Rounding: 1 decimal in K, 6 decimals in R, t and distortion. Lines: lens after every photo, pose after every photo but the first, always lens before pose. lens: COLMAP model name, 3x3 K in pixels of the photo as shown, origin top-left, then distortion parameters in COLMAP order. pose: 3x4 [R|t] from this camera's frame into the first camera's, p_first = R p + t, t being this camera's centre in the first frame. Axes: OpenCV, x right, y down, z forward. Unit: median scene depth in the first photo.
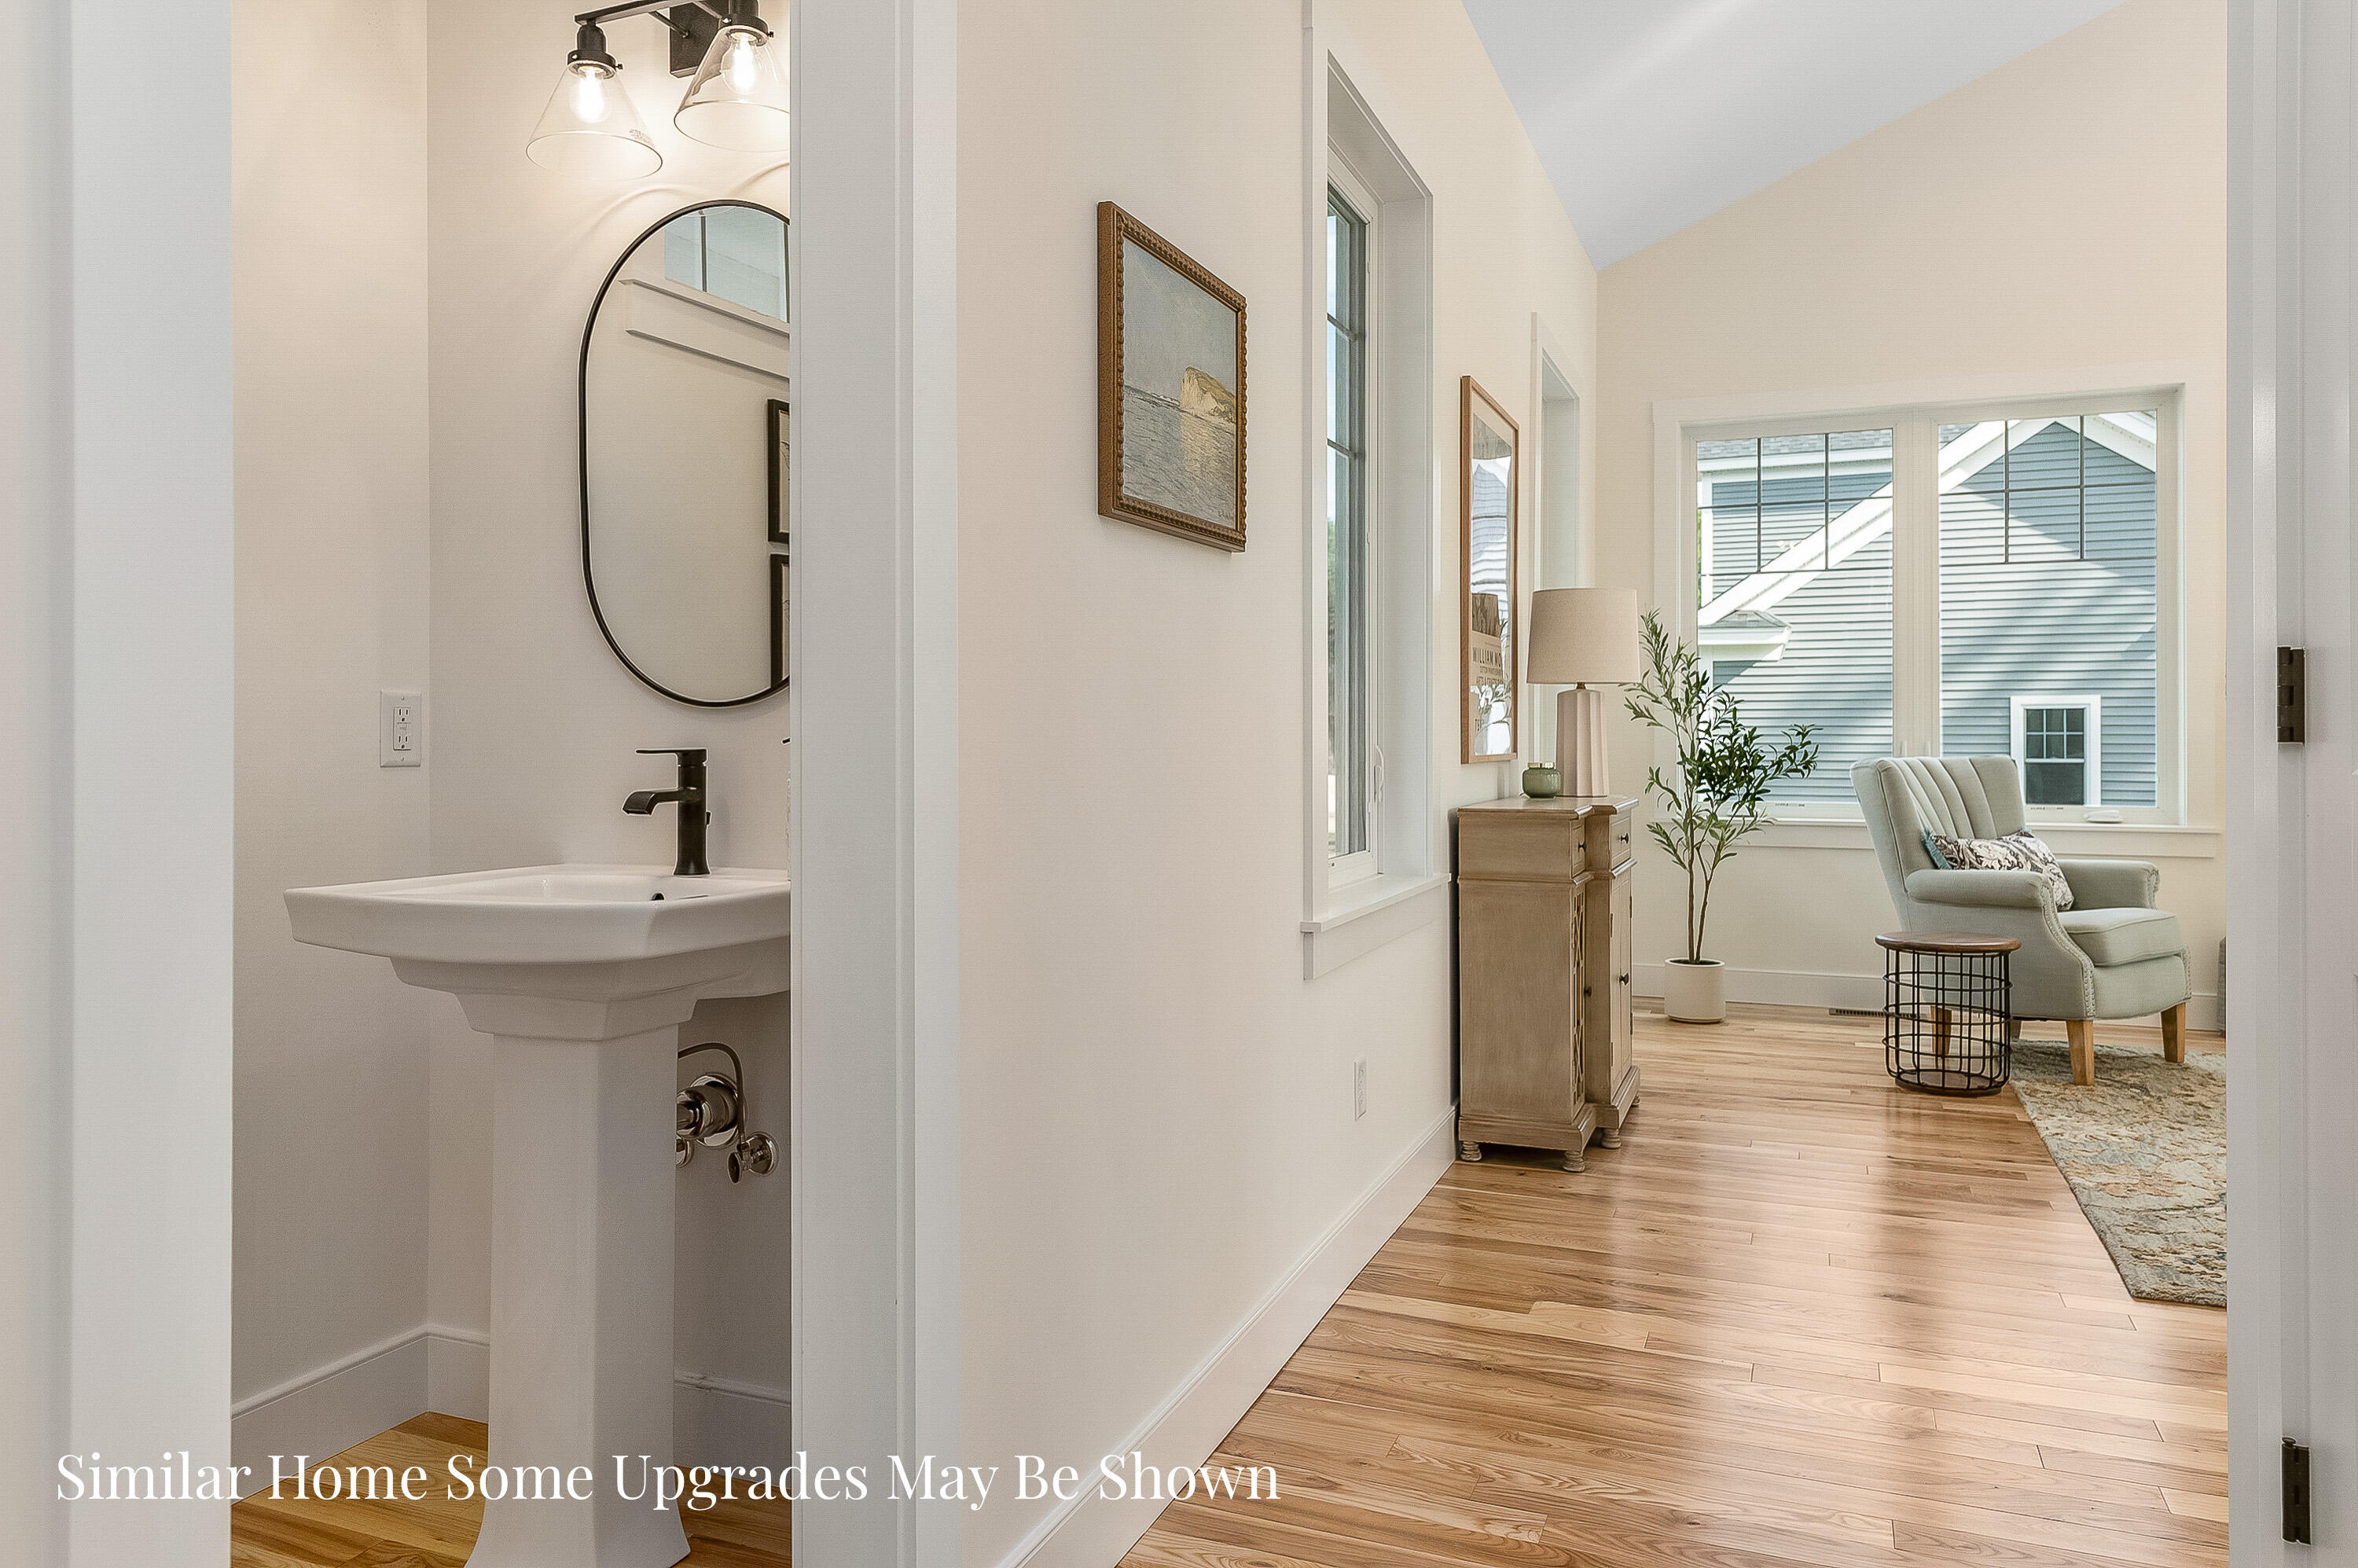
lens RADIAL K [[1560.1, 0, 1149.4], [0, 1560.1, 766.1], [0, 0, 1]] dist [0.000079, -0.003133]
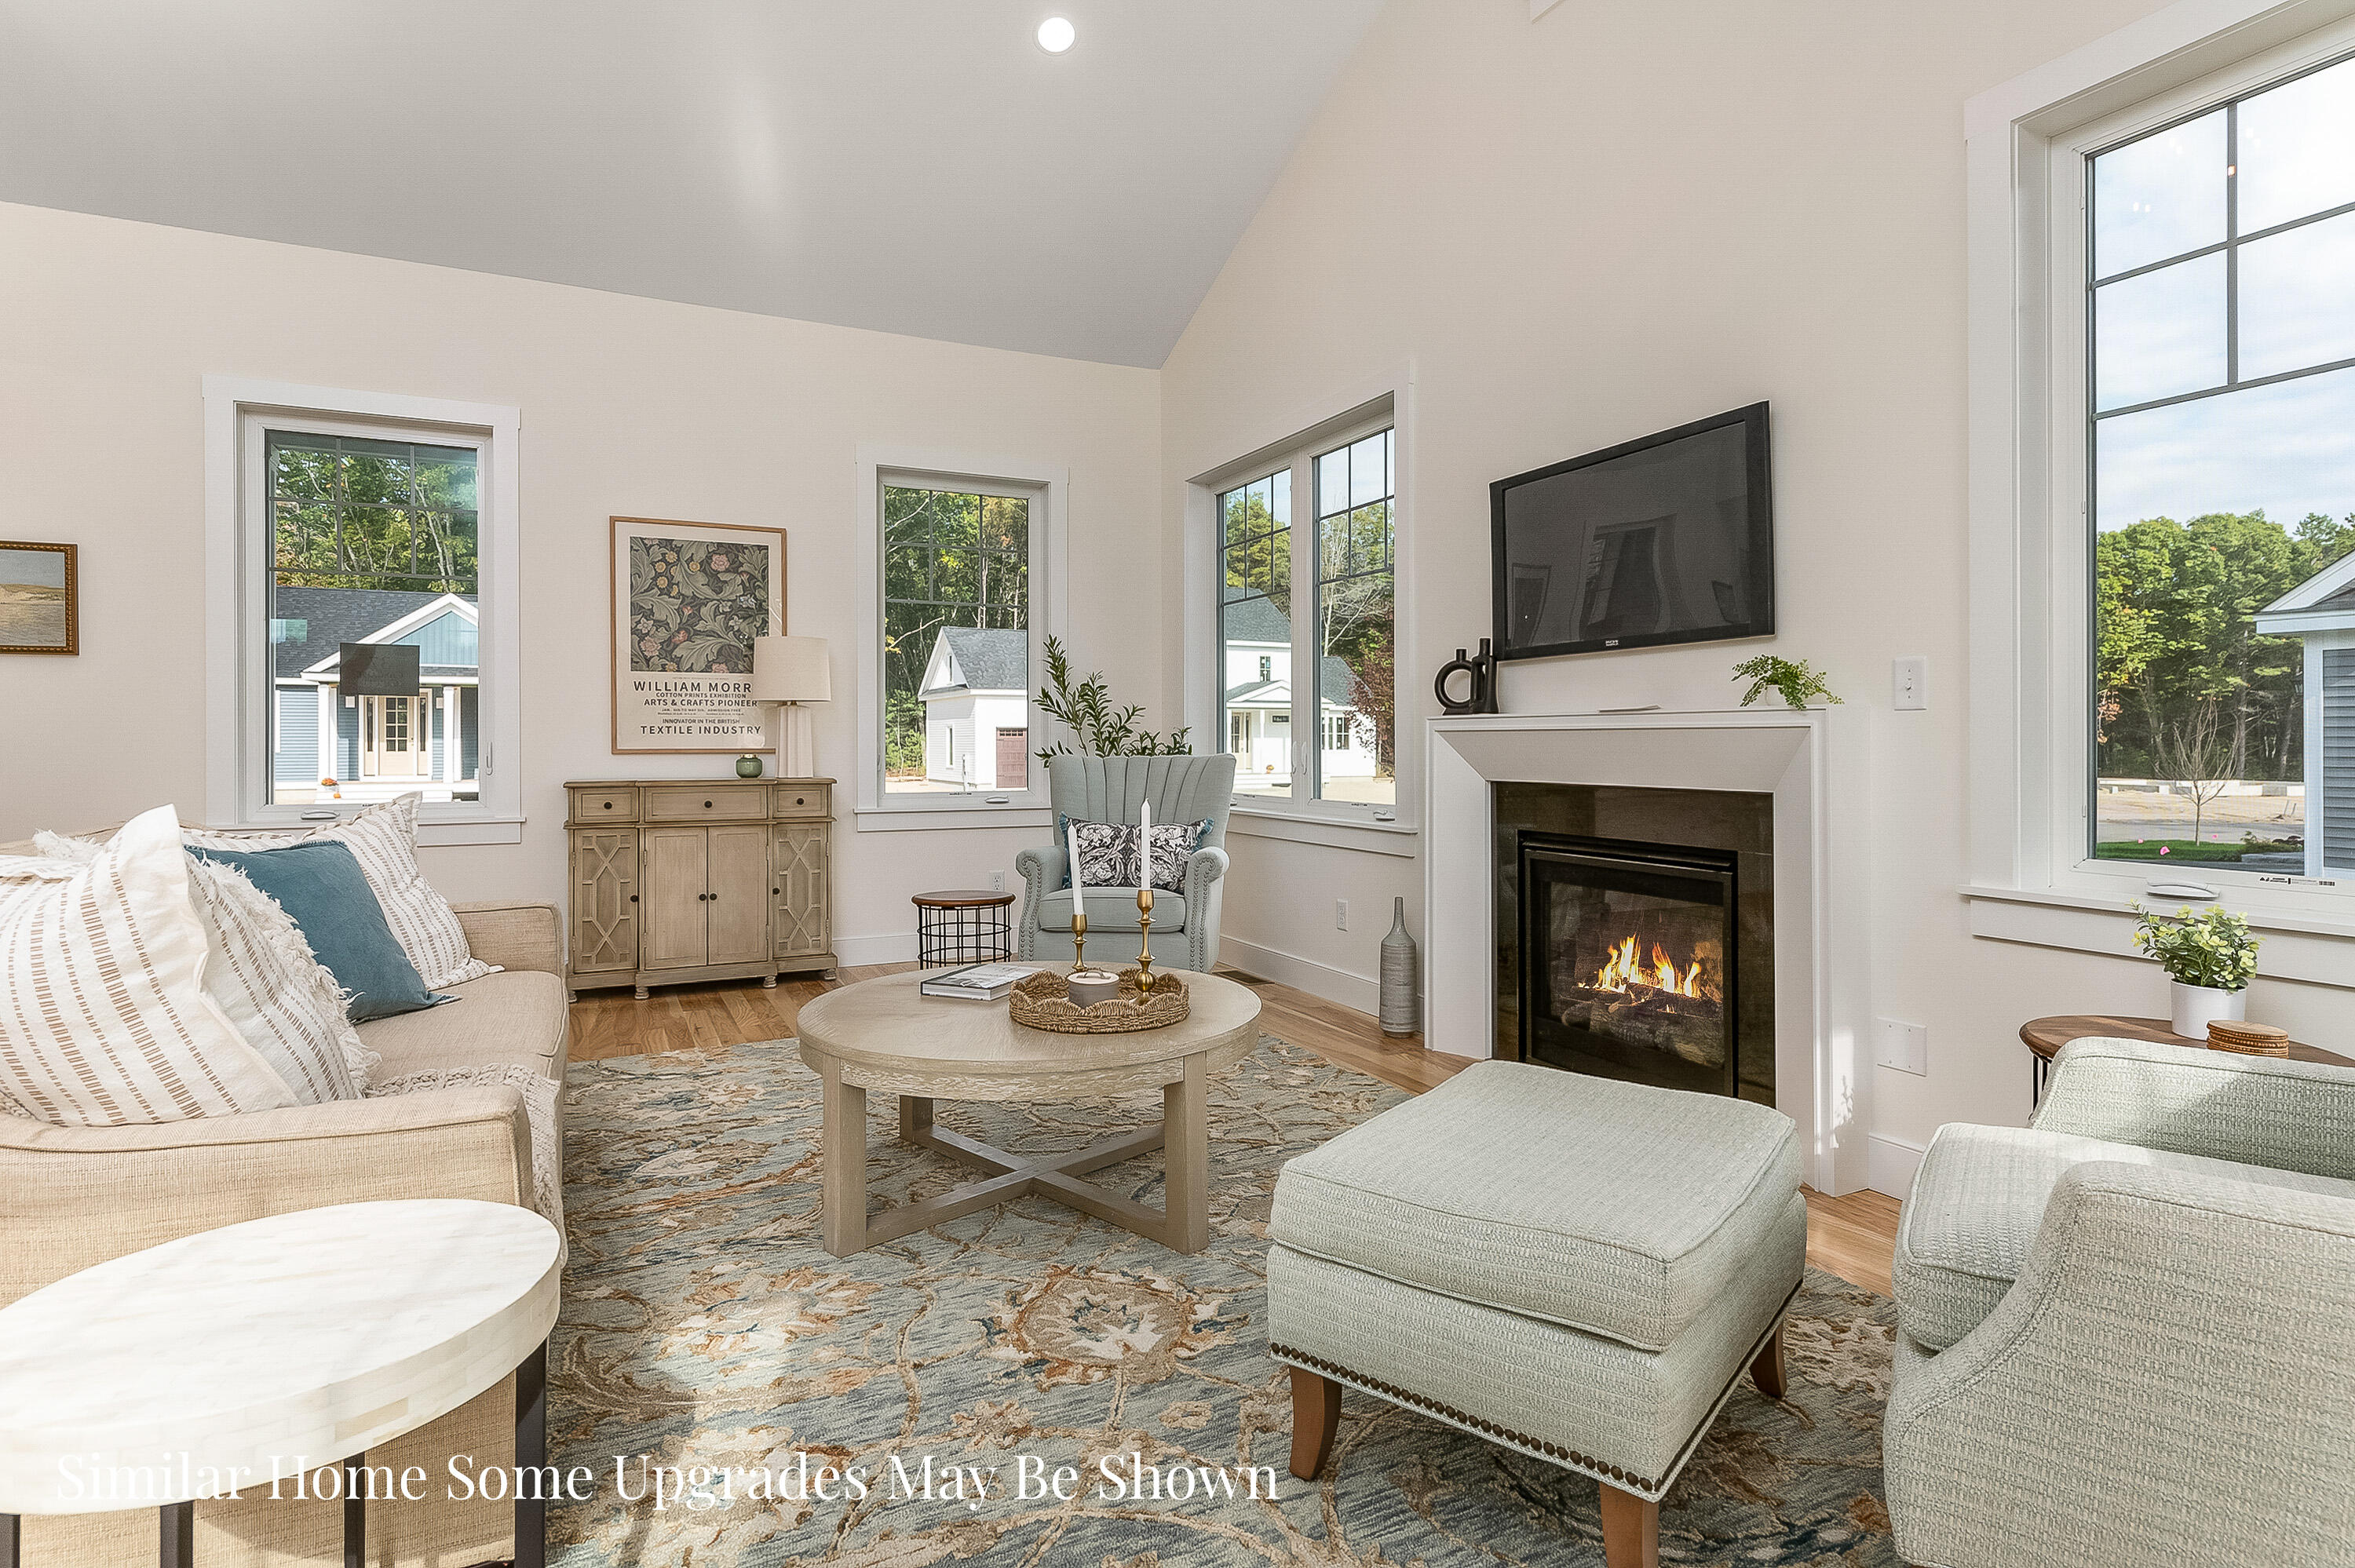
lens RADIAL K [[1229.0, 0, 1183.8], [0, 1229.0, 743.7], [0, 0, 1]] dist [0.007203, -0.000355]
pose [[0.759733, -0.000423, -0.650235, 1.086982], [-0.011621, 0.999831, -0.014229, -0.000699], [0.650131, 0.018367, 0.759600, 0.300209]]
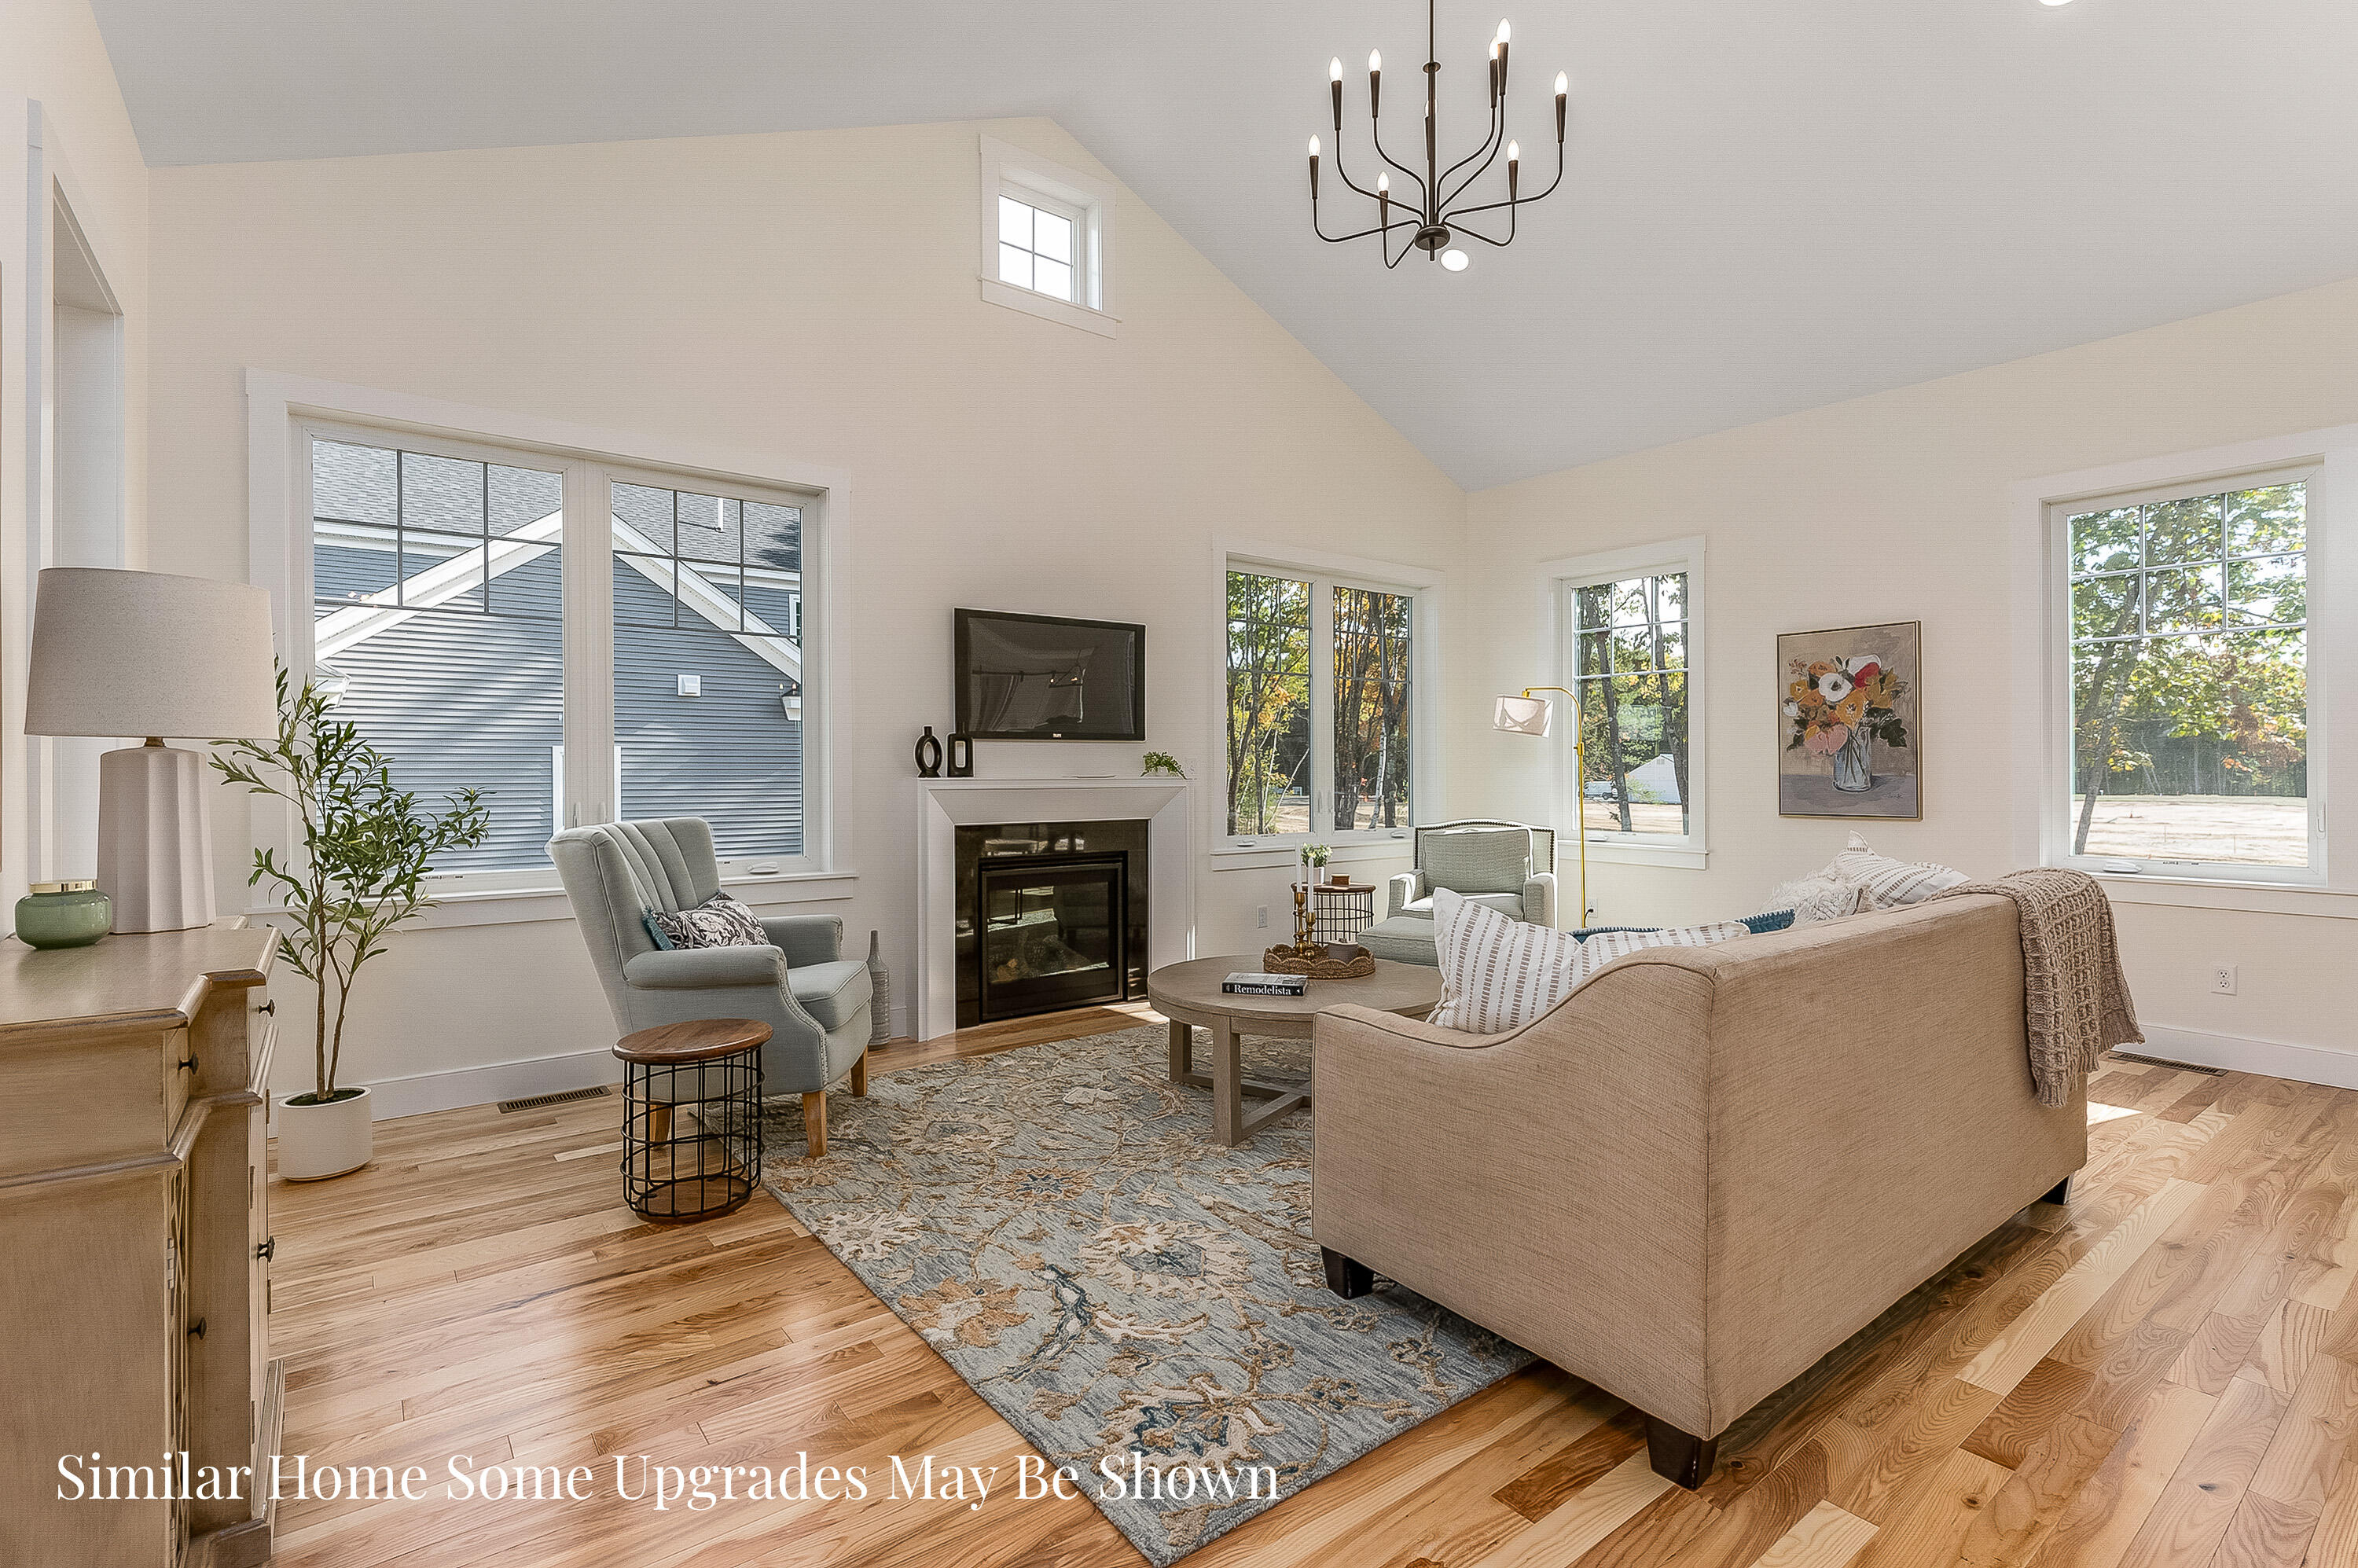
lens RADIAL K [[1092.0, 0, 1176.8], [0, 1092.0, 770.4], [0, 0, 1]] dist [-0.000527, -0.000557]
pose [[0.490079, -0.001362, 0.871677, 0.088386], [0.017684, 0.999809, -0.008380, -0.025058], [-0.871499, 0.019522, 0.490009, 0.381111]]
